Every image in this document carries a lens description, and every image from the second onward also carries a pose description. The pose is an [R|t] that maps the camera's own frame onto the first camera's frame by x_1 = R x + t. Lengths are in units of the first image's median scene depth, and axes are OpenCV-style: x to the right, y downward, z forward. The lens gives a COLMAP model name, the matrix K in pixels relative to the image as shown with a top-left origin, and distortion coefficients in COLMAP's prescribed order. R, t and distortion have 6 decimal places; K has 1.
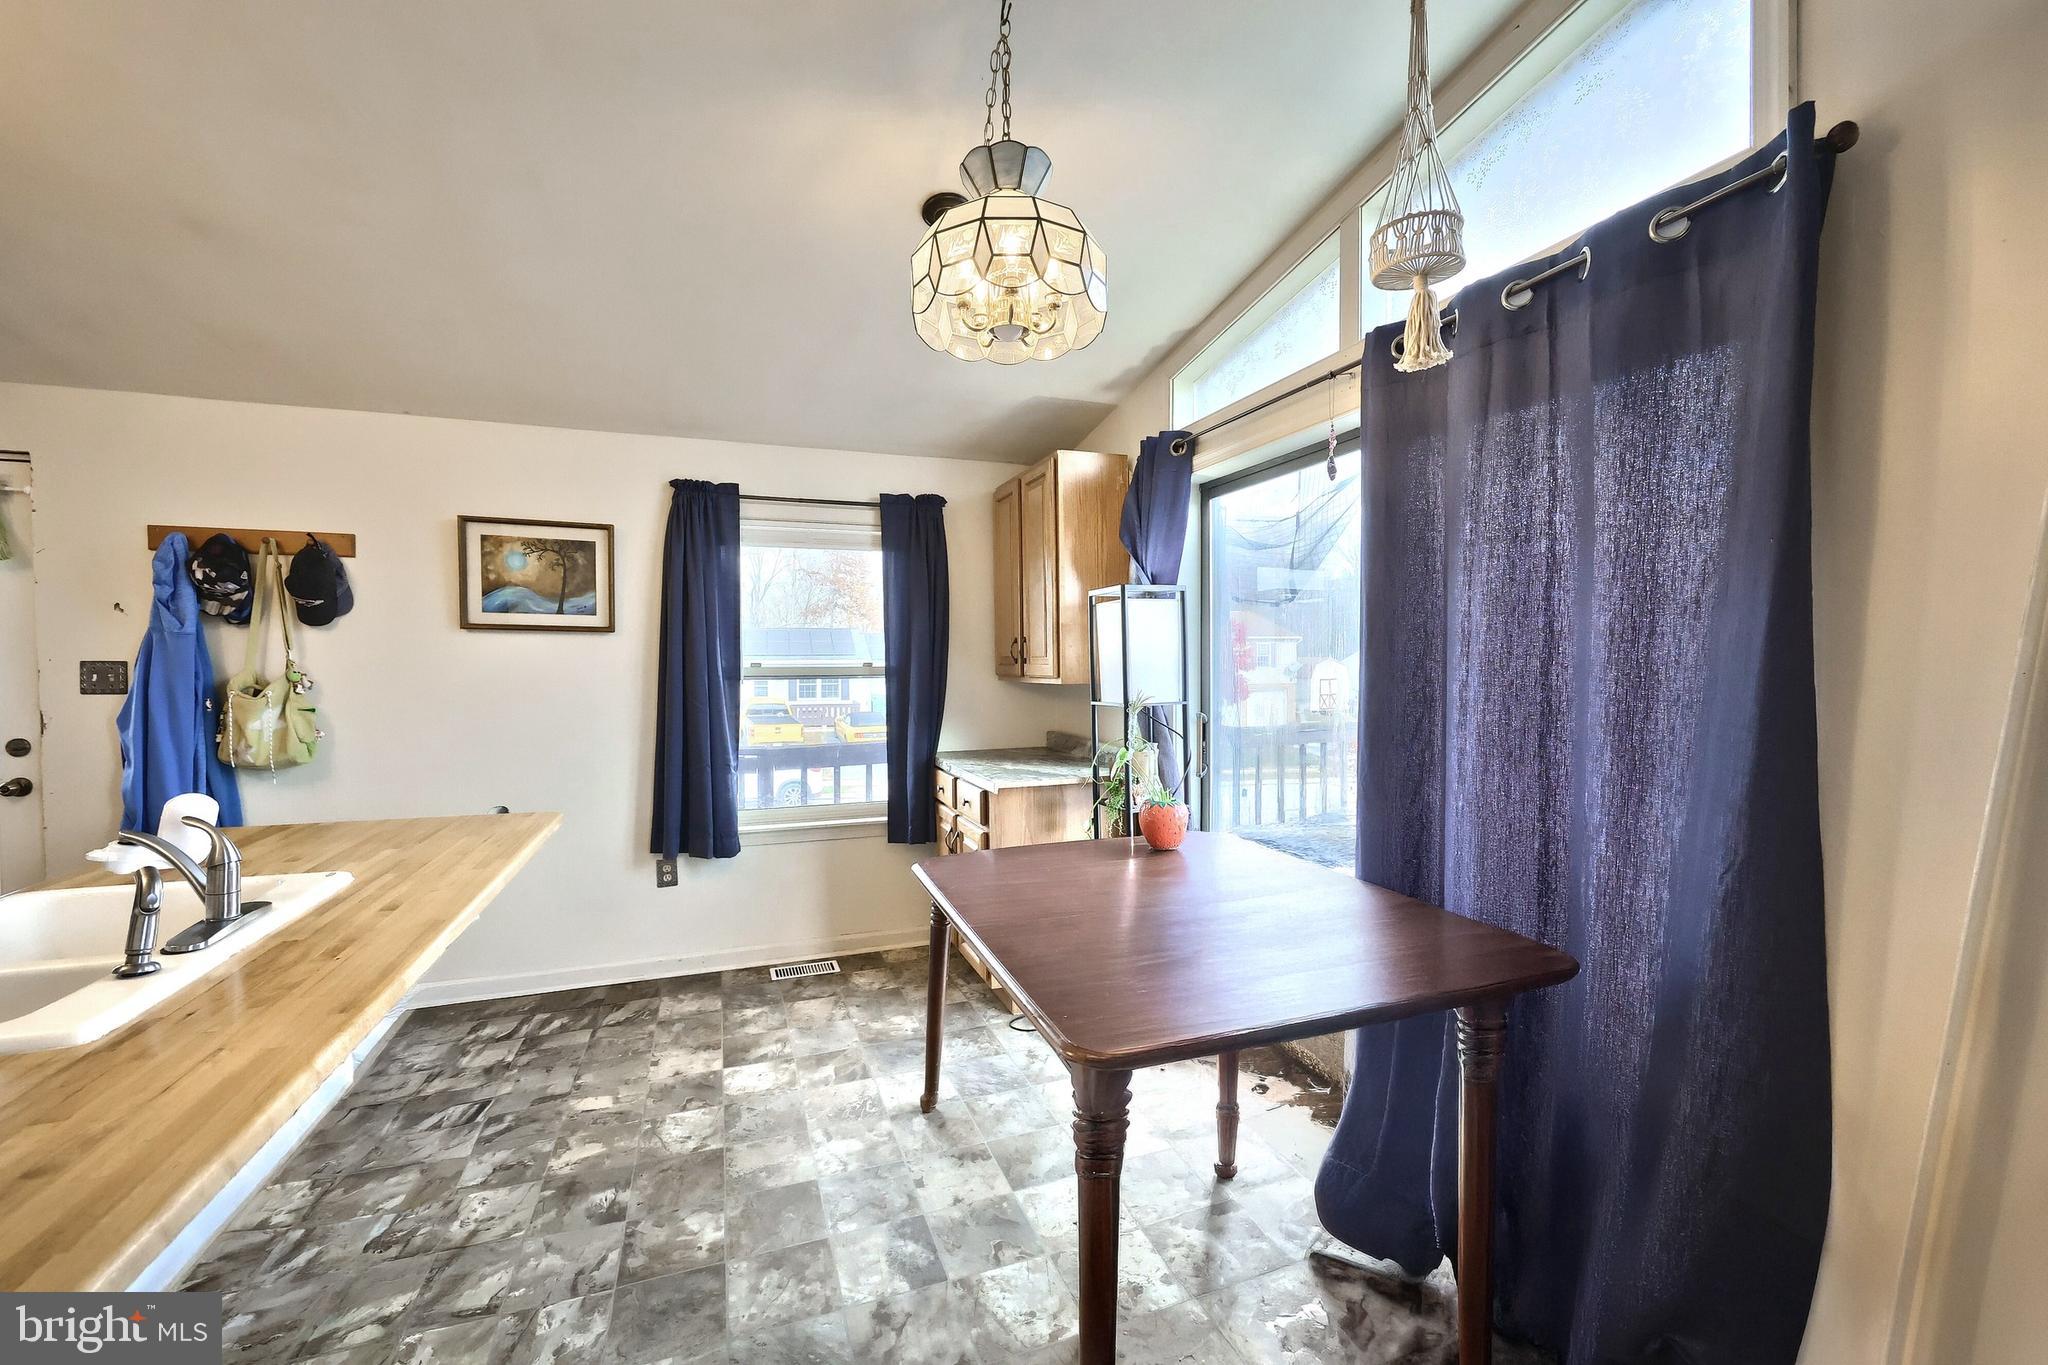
lens RADIAL K [[880.2, 0, 1026.1], [0, 880.2, 677.0], [0, 0, 1]] dist [-0.000133, -0.000178]
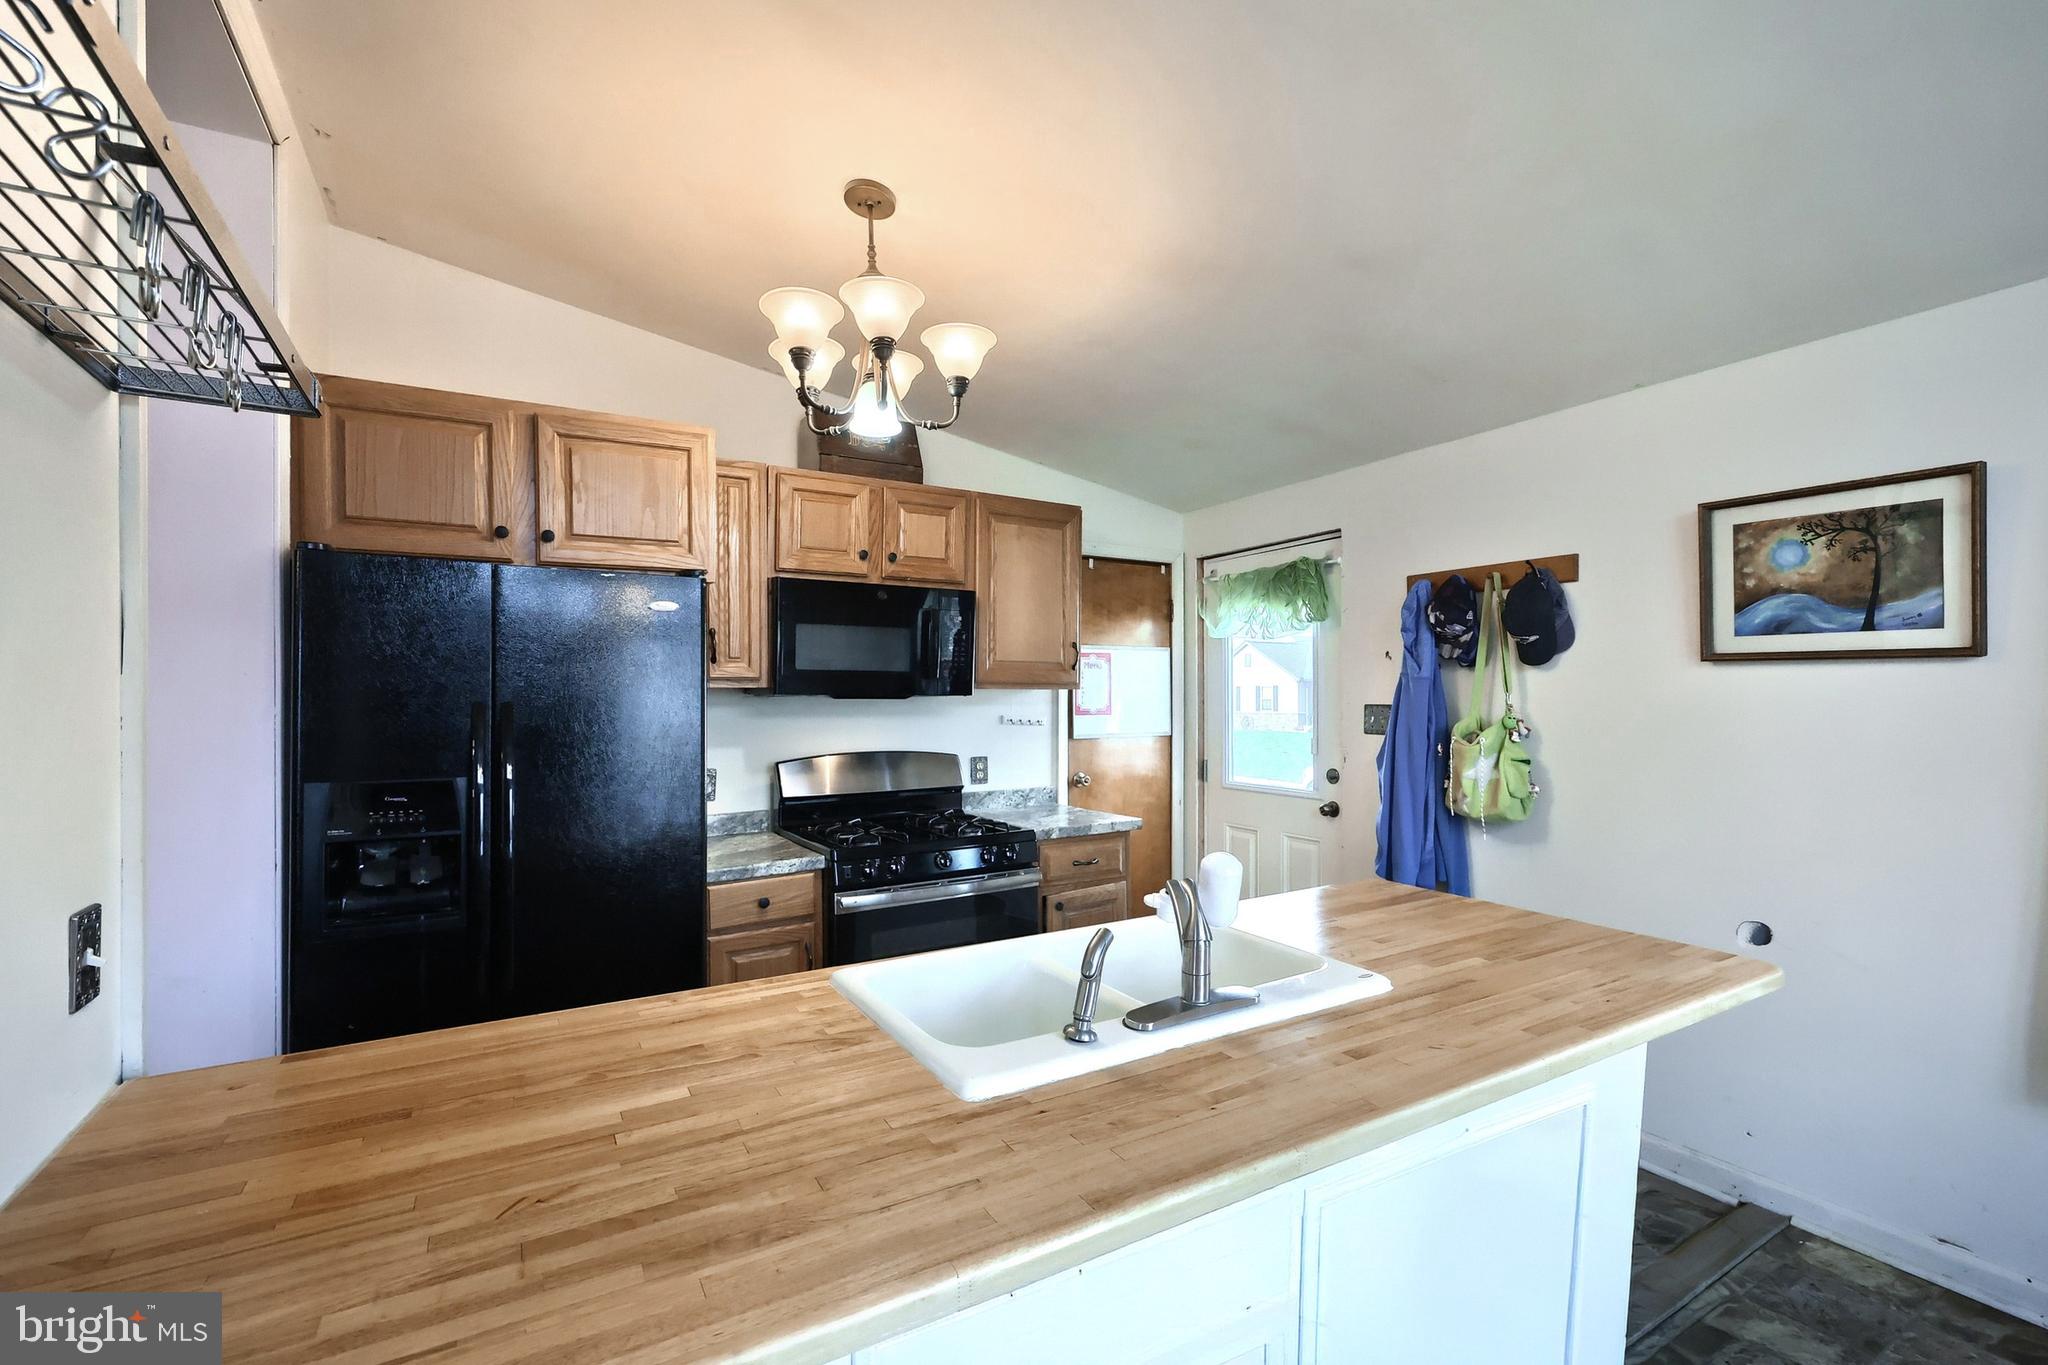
lens RADIAL K [[880.2, 0, 1022.9], [0, 880.2, 695.6], [0, 0, 1]] dist [-0.000133, -0.000178]
pose [[0.167941, -0.003321, -0.985791, -0.028986], [-0.014288, 0.999881, -0.005803, -0.015859], [0.985693, 0.015060, 0.167874, 0.361175]]
